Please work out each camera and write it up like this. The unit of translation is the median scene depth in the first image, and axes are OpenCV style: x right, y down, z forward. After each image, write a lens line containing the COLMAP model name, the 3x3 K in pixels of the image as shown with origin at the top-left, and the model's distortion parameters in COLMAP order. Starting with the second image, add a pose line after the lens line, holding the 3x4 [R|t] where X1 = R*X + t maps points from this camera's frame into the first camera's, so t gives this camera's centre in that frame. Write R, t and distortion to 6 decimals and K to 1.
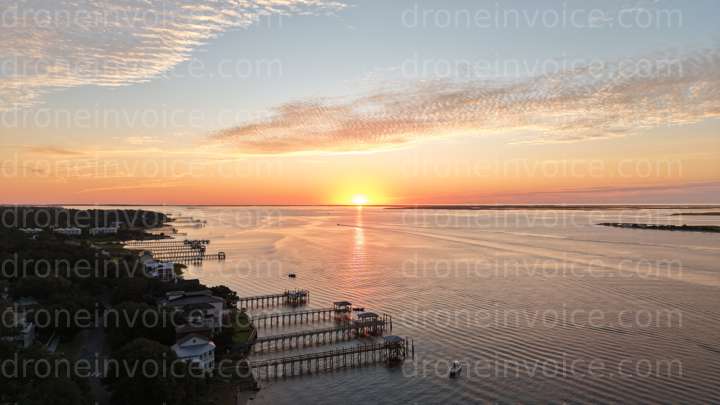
lens RADIAL K [[506.1, 0, 360.0], [0, 506.1, 202.5], [0, 0, 1]] dist [0.000953, 0.000240]
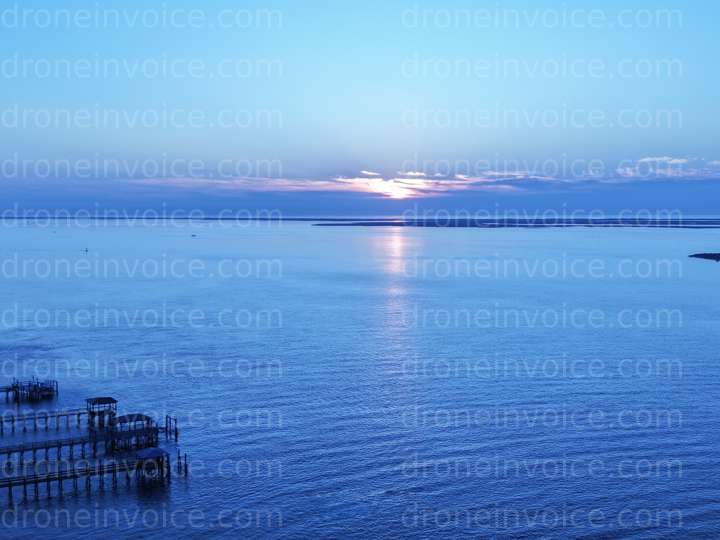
lens RADIAL K [[506.3, 0, 360.0], [0, 506.3, 270.0], [0, 0, 1]] dist [-0.000330, 0.001541]
pose [[1.000000, -0.000579, -0.000216, 0.000091], [0.000579, 0.999998, -0.001789, 0.233542], [0.000217, 0.001789, 0.999998, 0.000187]]
